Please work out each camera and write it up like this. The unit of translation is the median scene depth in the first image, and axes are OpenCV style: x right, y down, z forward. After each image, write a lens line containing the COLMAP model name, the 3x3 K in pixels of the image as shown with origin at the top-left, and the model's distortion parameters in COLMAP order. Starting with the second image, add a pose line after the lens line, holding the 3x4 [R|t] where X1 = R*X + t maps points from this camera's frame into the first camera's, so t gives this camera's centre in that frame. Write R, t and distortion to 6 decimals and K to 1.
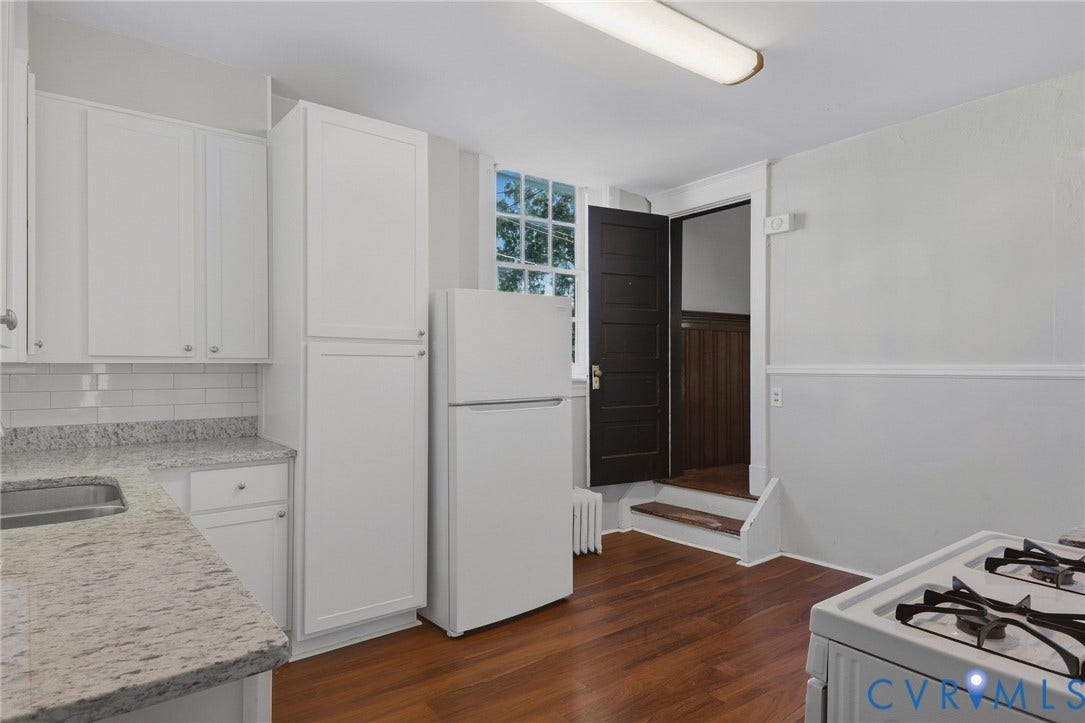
lens RADIAL K [[597.9, 0, 544.0], [0, 597.9, 365.1], [0, 0, 1]] dist [0.021221, -0.001811]
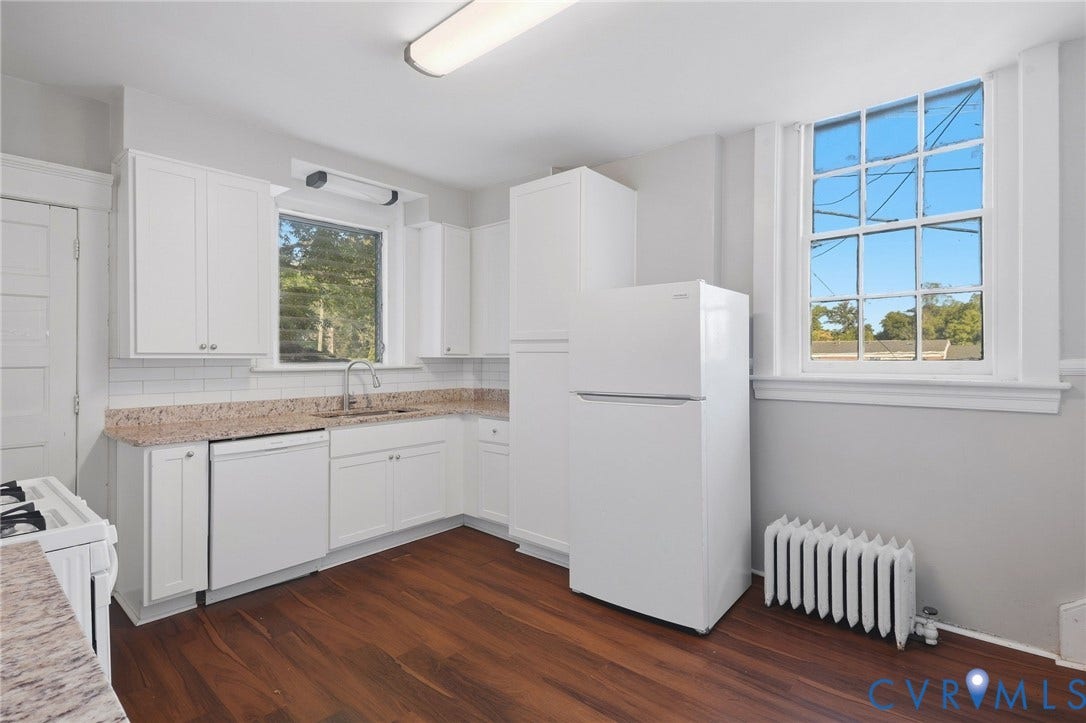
lens RADIAL K [[518.2, 0, 546.0], [0, 518.2, 356.8], [0, 0, 1]] dist [0.002692, -0.000986]
pose [[0.220552, -0.002077, -0.975373, 0.814268], [-0.004107, 0.999987, -0.003058, -0.001284], [0.975367, 0.004680, 0.220540, 0.713177]]
